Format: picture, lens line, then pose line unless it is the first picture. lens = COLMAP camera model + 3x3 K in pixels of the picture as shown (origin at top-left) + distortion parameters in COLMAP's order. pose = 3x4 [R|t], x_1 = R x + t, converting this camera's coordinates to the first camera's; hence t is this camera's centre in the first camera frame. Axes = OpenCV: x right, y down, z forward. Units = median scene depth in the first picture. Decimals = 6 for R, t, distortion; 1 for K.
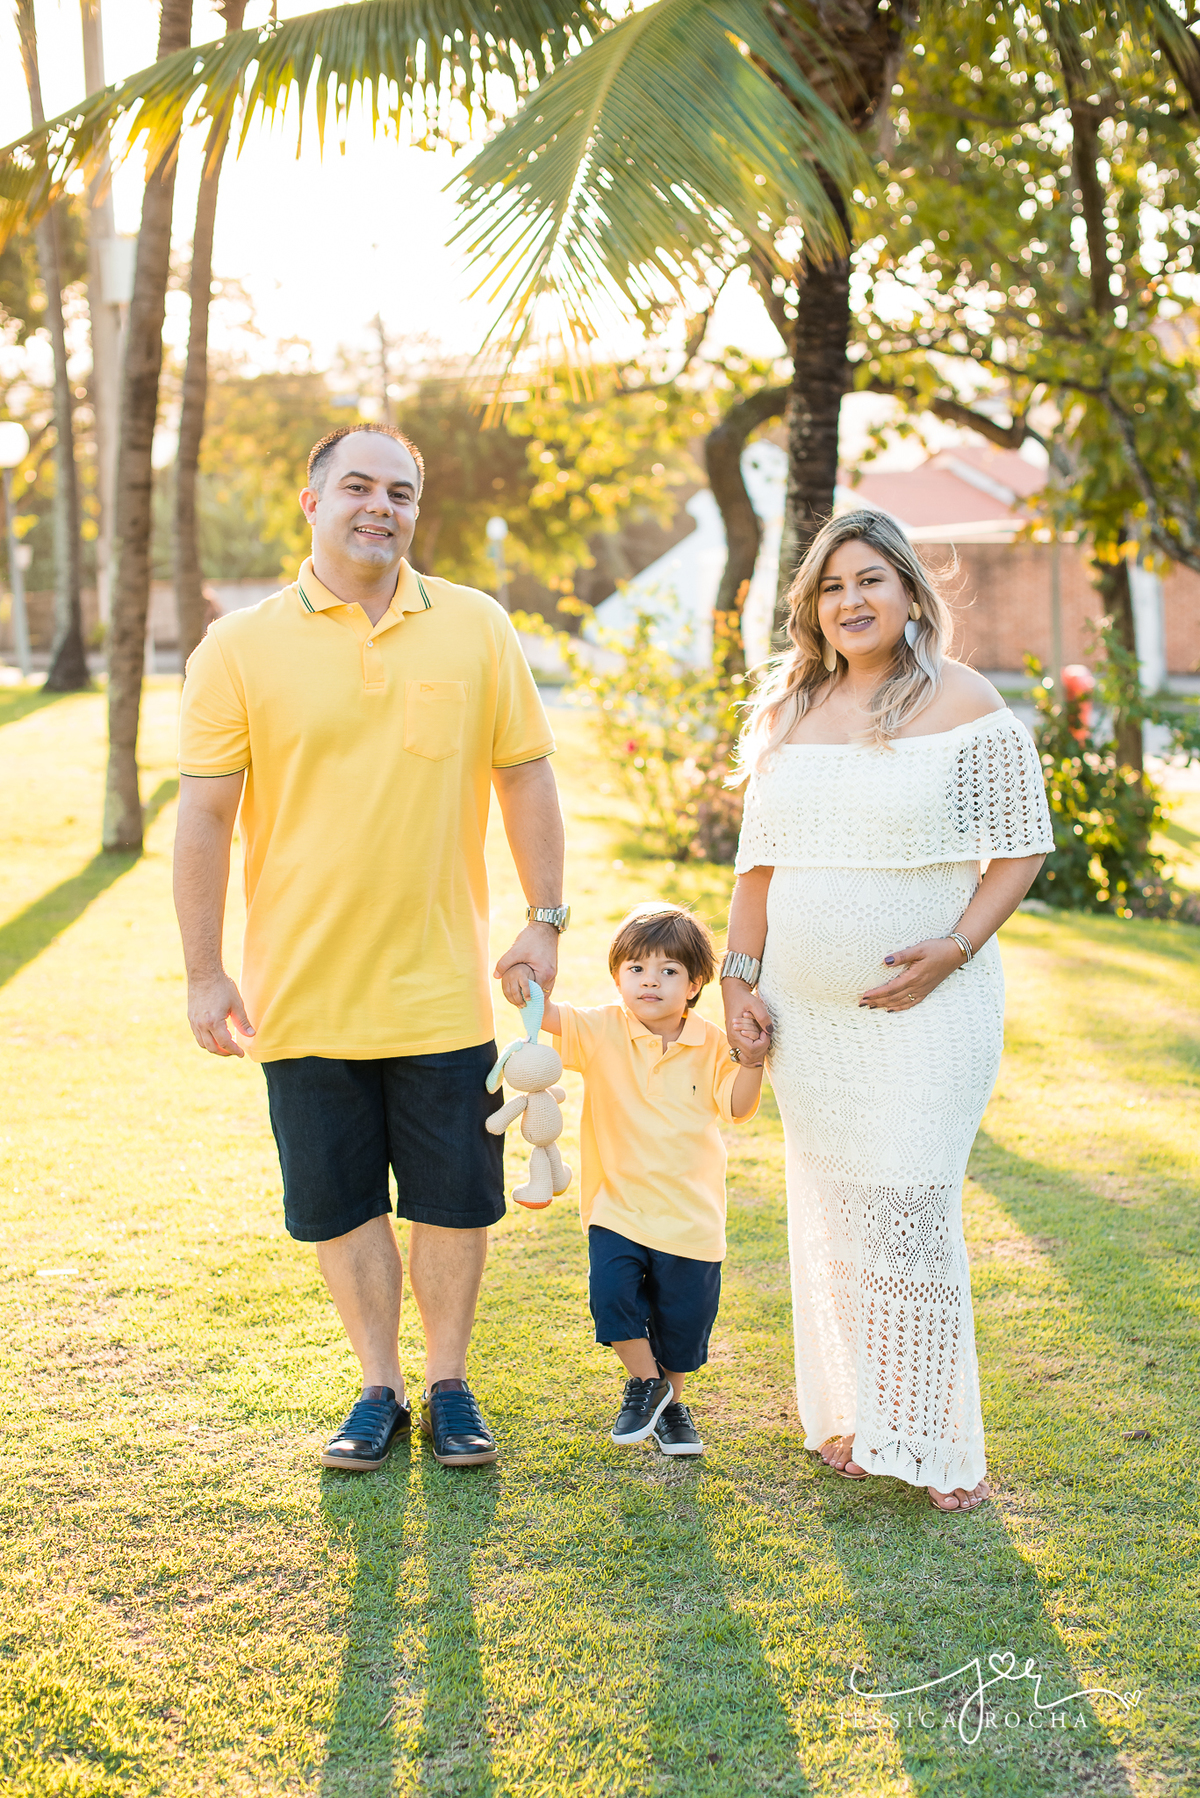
lens RADIAL K [[2832.2, 0, 678.8], [0, 2832.2, 943.0], [0, 0, 1]] dist [-0.131752, 0.067938]
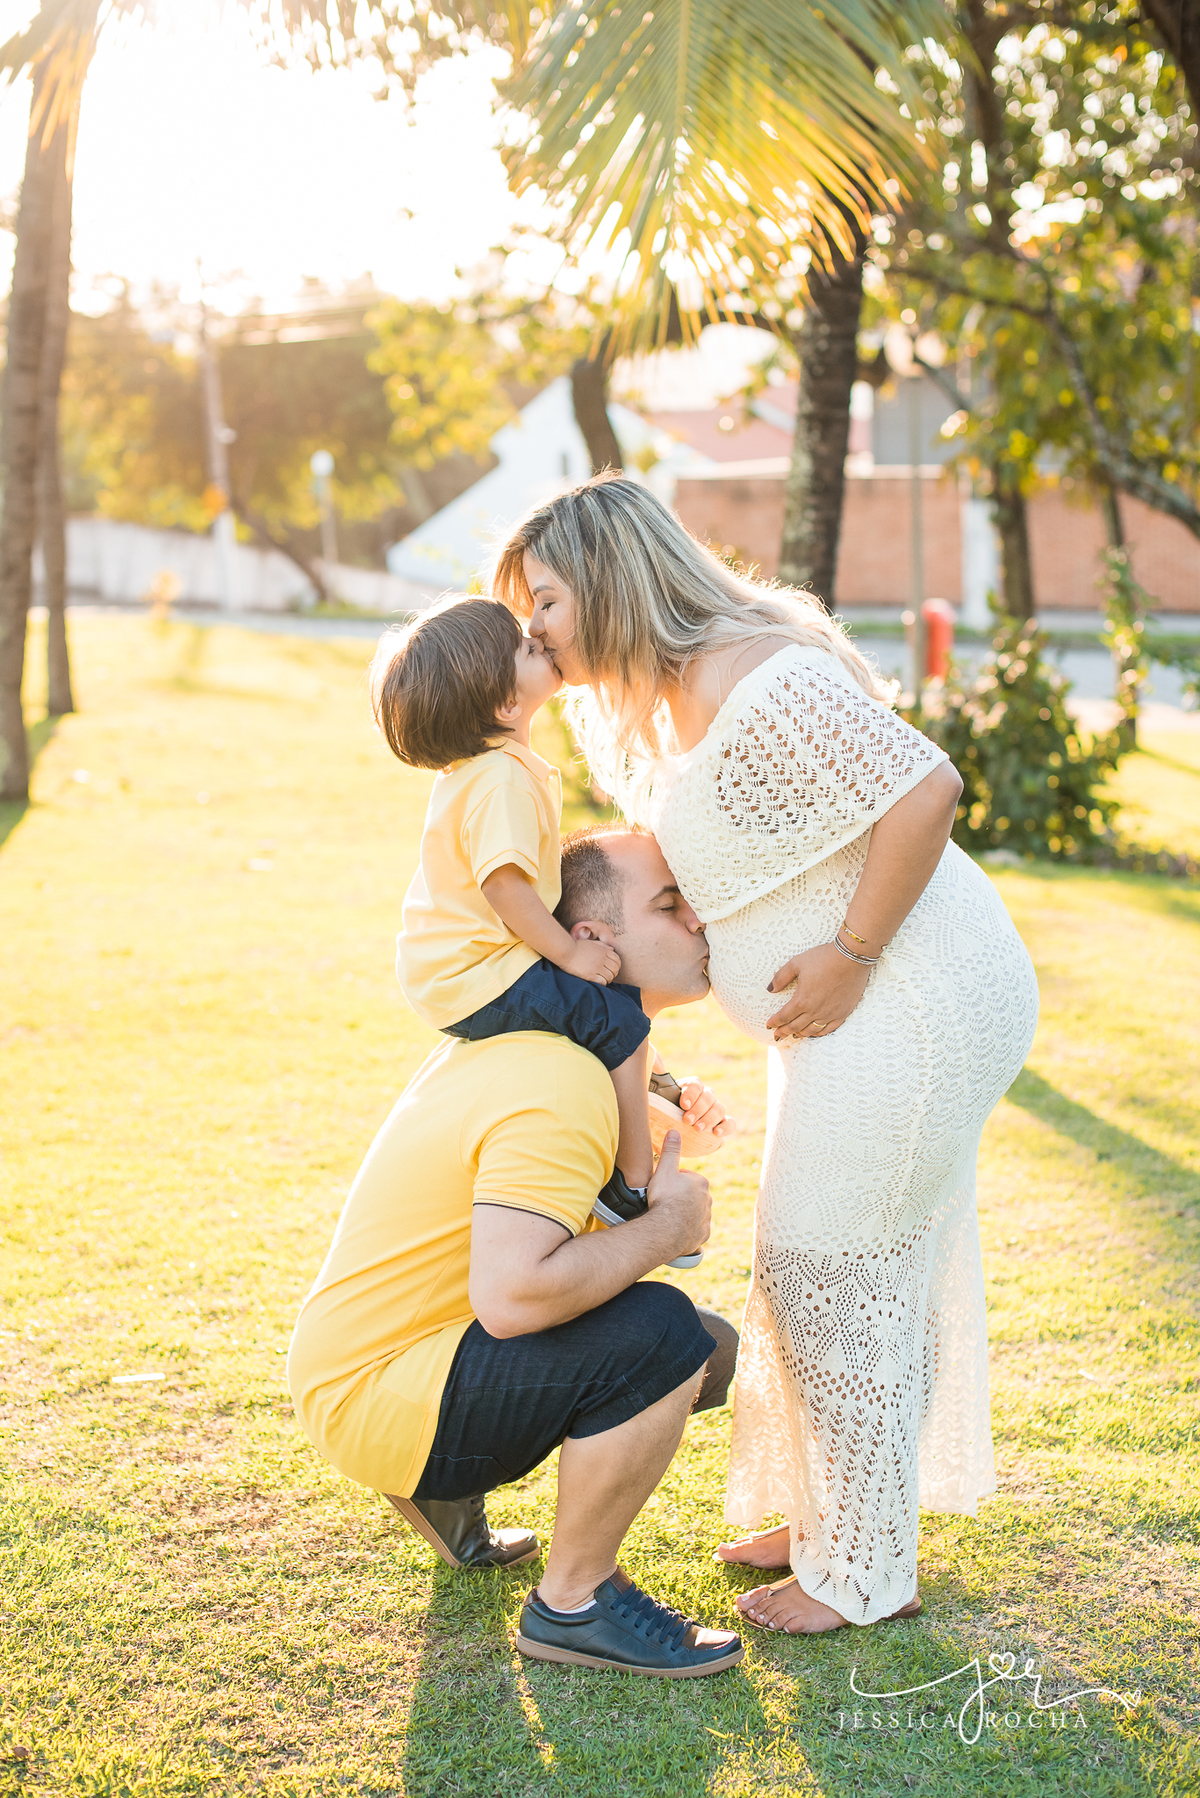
lens RADIAL K [[2718.9, 0, 600.0], [0, 2718.9, 899.0], [0, 0, 1]] dist [-0.108944, -0.038895]
pose [[0.998484, -0.005825, 0.054735, -0.082431], [0.005183, 0.999916, 0.011871, -0.015677], [-0.054799, -0.011569, 0.998430, 0.148848]]
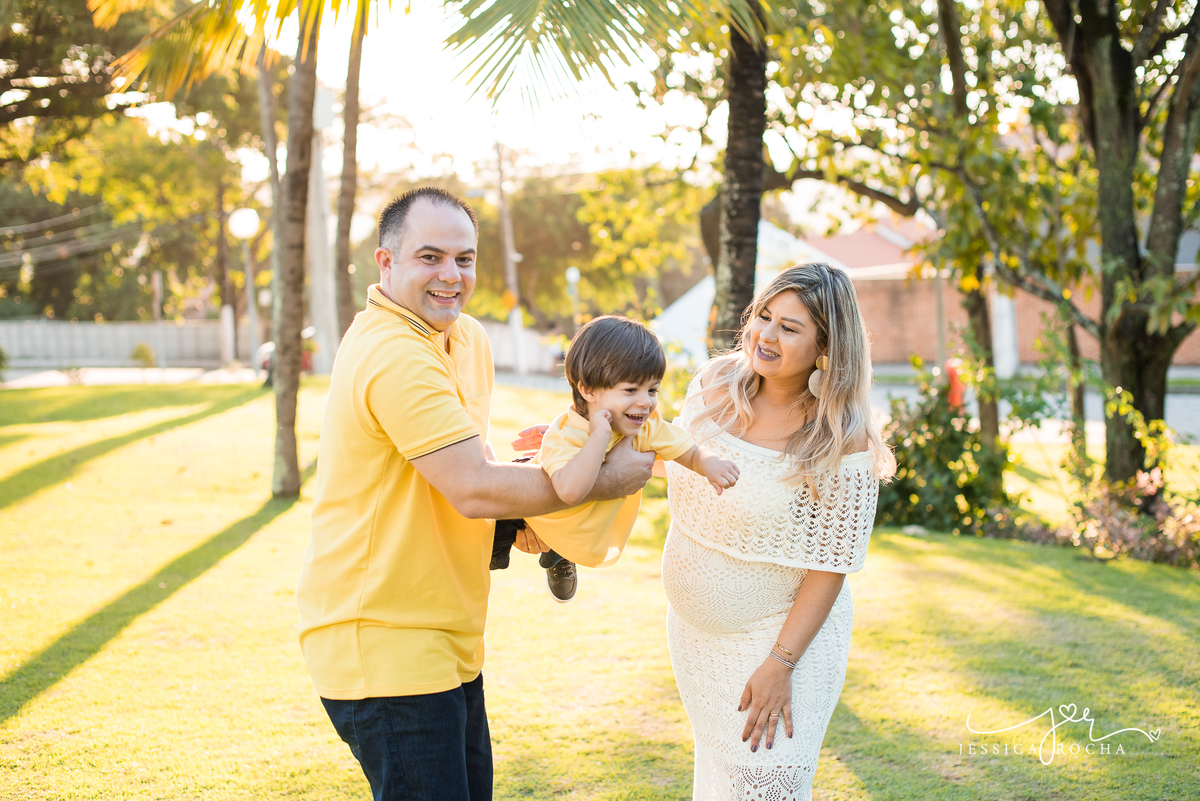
lens RADIAL K [[1833.9, 0, 625.2], [0, 1833.9, 398.9], [0, 0, 1]] dist [-0.119423, 0.003798]
pose [[0.998845, -0.013120, -0.046213, 0.034294], [0.009445, 0.996841, -0.078863, -0.011574], [0.047102, 0.078335, 0.995814, 0.113109]]
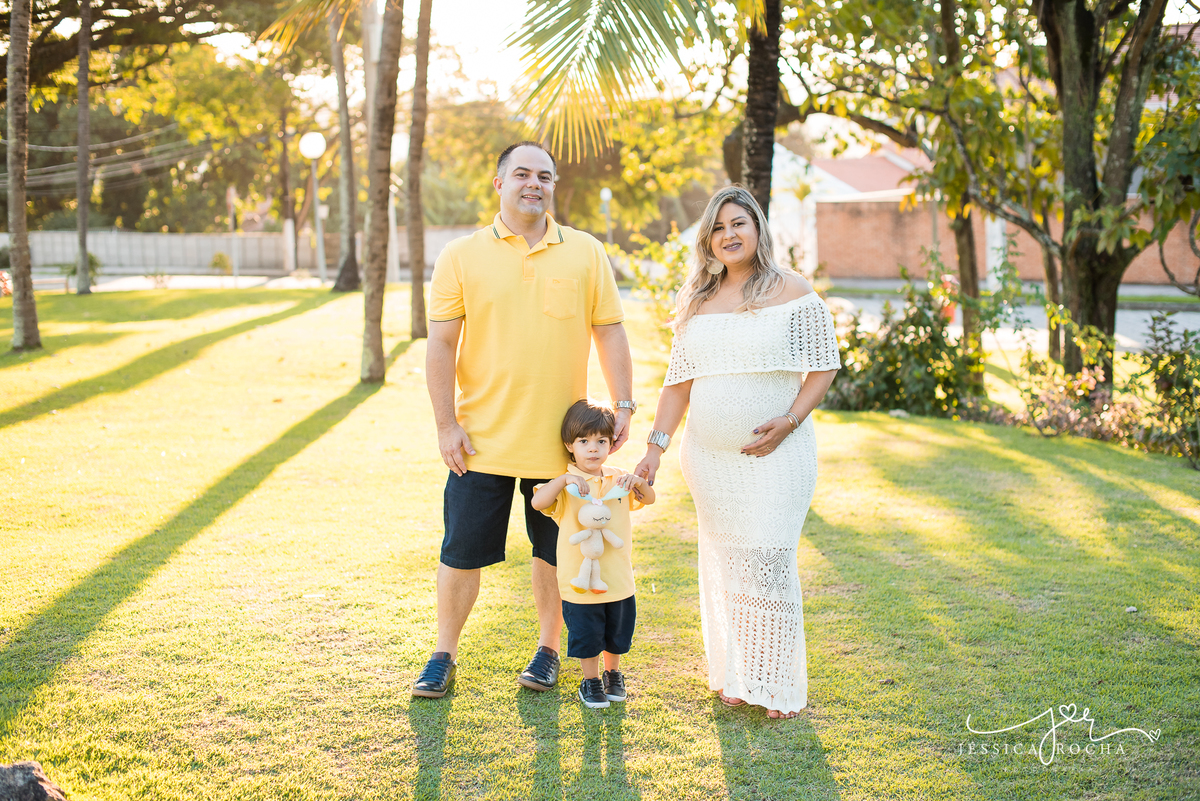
lens RADIAL K [[1736.6, 0, 632.5], [0, 1736.6, 400.8], [0, 0, 1]] dist [-0.122730, 0.039189]
pose [[0.998512, 0.001397, -0.054517, 0.031235], [-0.002875, 0.999630, -0.027036, 0.011700], [0.054459, 0.027152, 0.998147, -0.079568]]
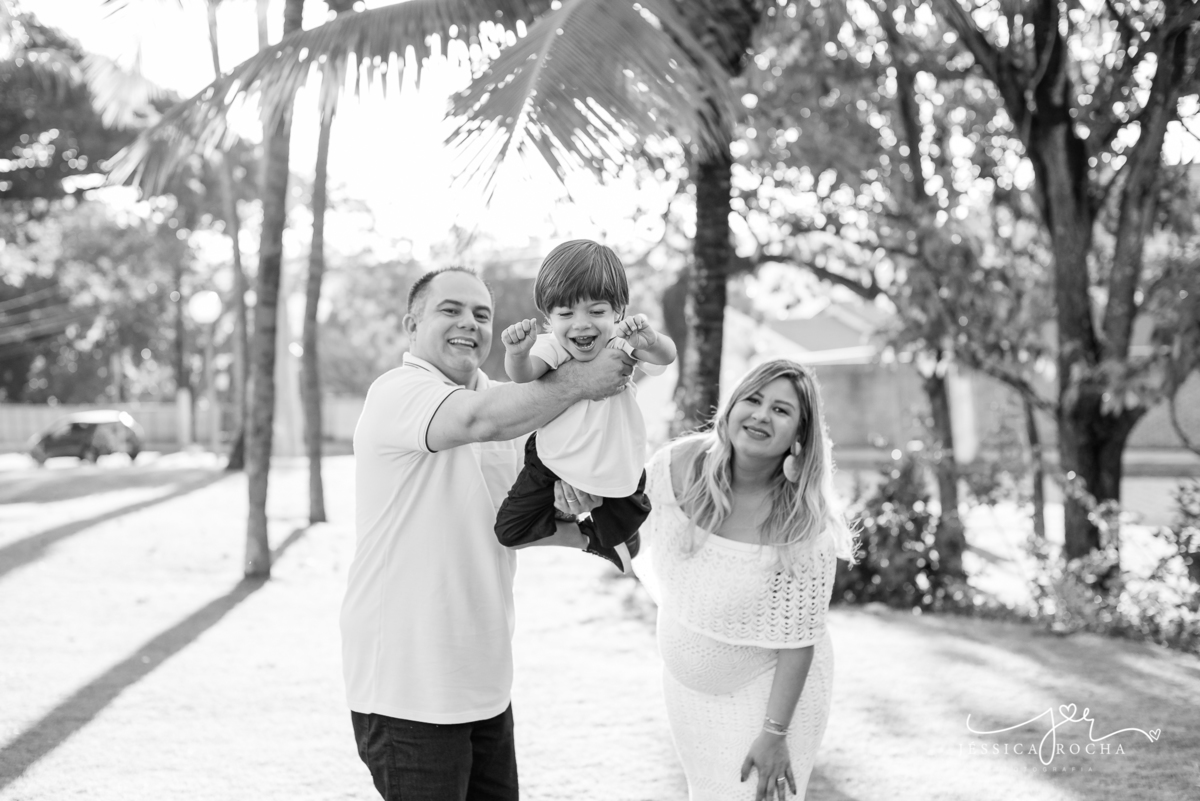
lens RADIAL K [[1863.3, 0, 601.2], [0, 1863.3, 423.2], [0, 0, 1]] dist [-0.147582, 0.078909]
pose [[0.999279, -0.015038, -0.034874, 0.027564], [0.011065, 0.993709, -0.111446, -0.004116], [0.036330, 0.110980, 0.993158, 0.063177]]
